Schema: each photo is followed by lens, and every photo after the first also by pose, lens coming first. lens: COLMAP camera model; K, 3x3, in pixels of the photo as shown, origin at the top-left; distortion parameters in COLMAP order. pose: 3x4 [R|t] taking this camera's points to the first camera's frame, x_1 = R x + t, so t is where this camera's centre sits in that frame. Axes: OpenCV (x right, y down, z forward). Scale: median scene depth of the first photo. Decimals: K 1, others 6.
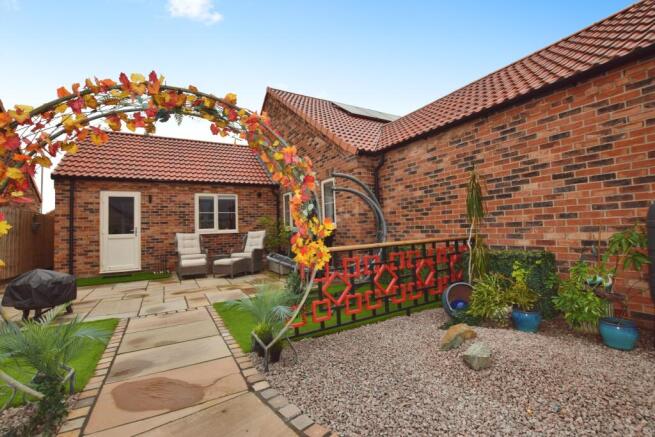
lens RADIAL K [[296.7, 0, 322.9], [0, 296.7, 217.0], [0, 0, 1]] dist [-0.022515, 0.000685]
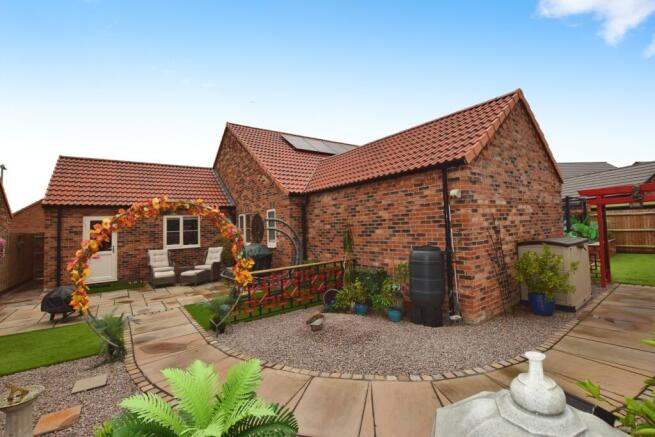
lens RADIAL K [[296.7, 0, 324.1], [0, 296.7, 212.6], [0, 0, 1]] dist [-0.022515, 0.000685]
pose [[0.992360, 0.005127, 0.123268, 0.161792], [-0.003500, 0.999904, -0.013414, -0.175027], [-0.123325, 0.012880, 0.992283, -0.630473]]
